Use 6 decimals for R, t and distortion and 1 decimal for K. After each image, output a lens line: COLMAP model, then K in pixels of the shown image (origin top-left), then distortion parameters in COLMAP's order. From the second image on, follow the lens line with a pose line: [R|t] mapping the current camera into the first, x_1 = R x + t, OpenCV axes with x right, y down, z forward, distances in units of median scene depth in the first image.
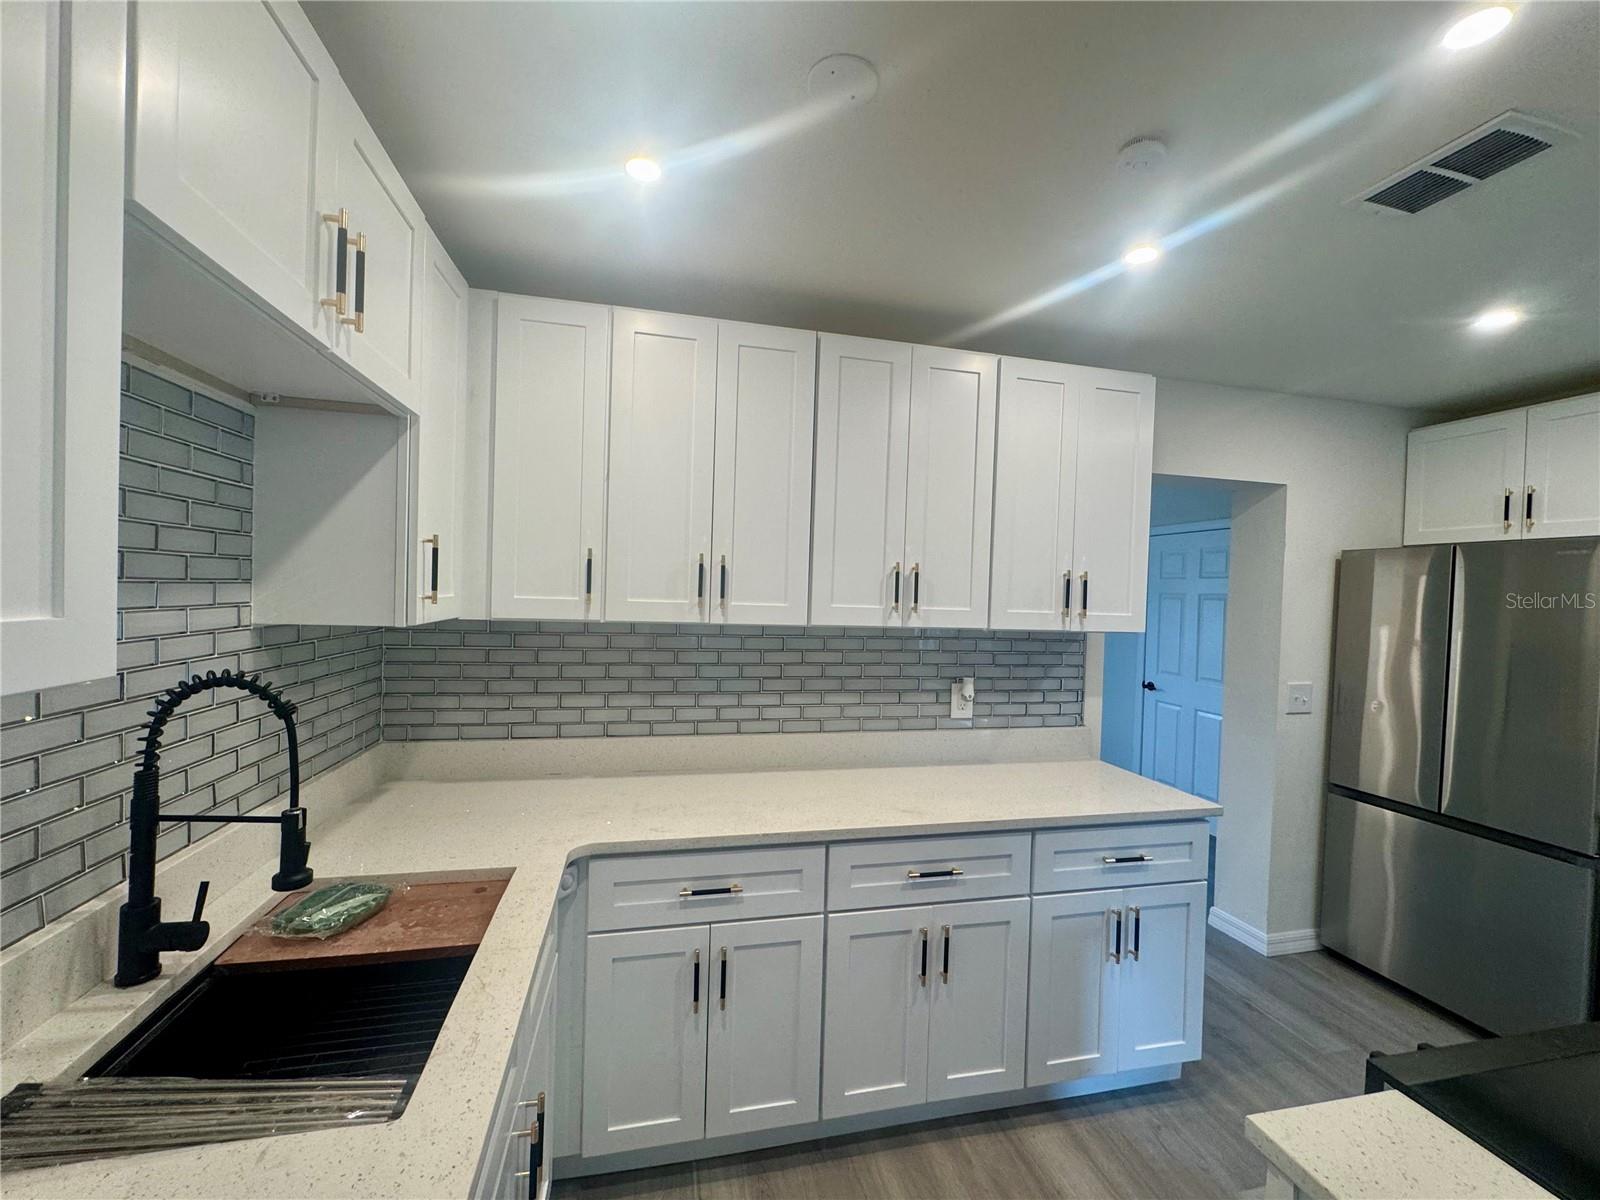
lens RADIAL K [[643.6, 0, 778.2], [0, 643.6, 609.0], [0, 0, 1]] dist [-0.003906, 0.000411]
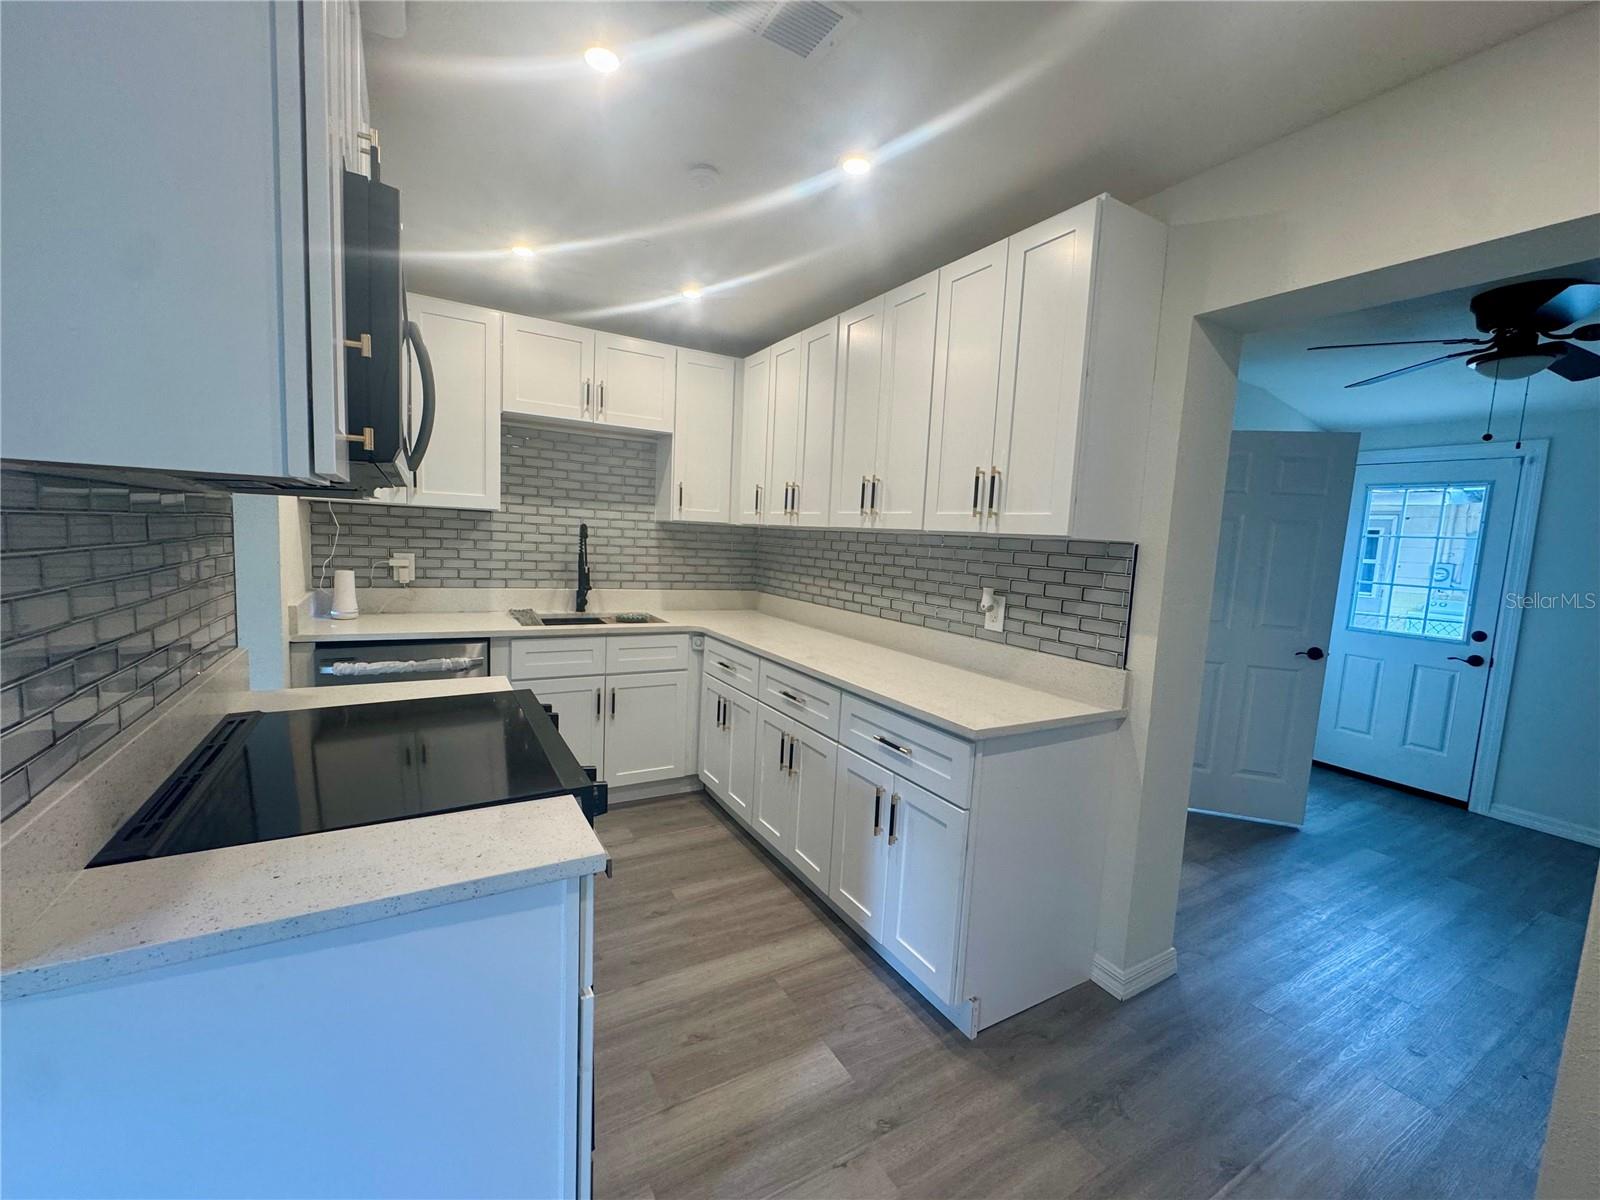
lens RADIAL K [[643.6, 0, 816.3], [0, 643.6, 599.2], [0, 0, 1]] dist [-0.003906, 0.000411]
pose [[0.338528, 0.082236, -0.937356, 1.317331], [-0.067539, 0.995728, 0.062965, 0.091629], [0.938529, 0.041992, 0.342636, 0.474604]]
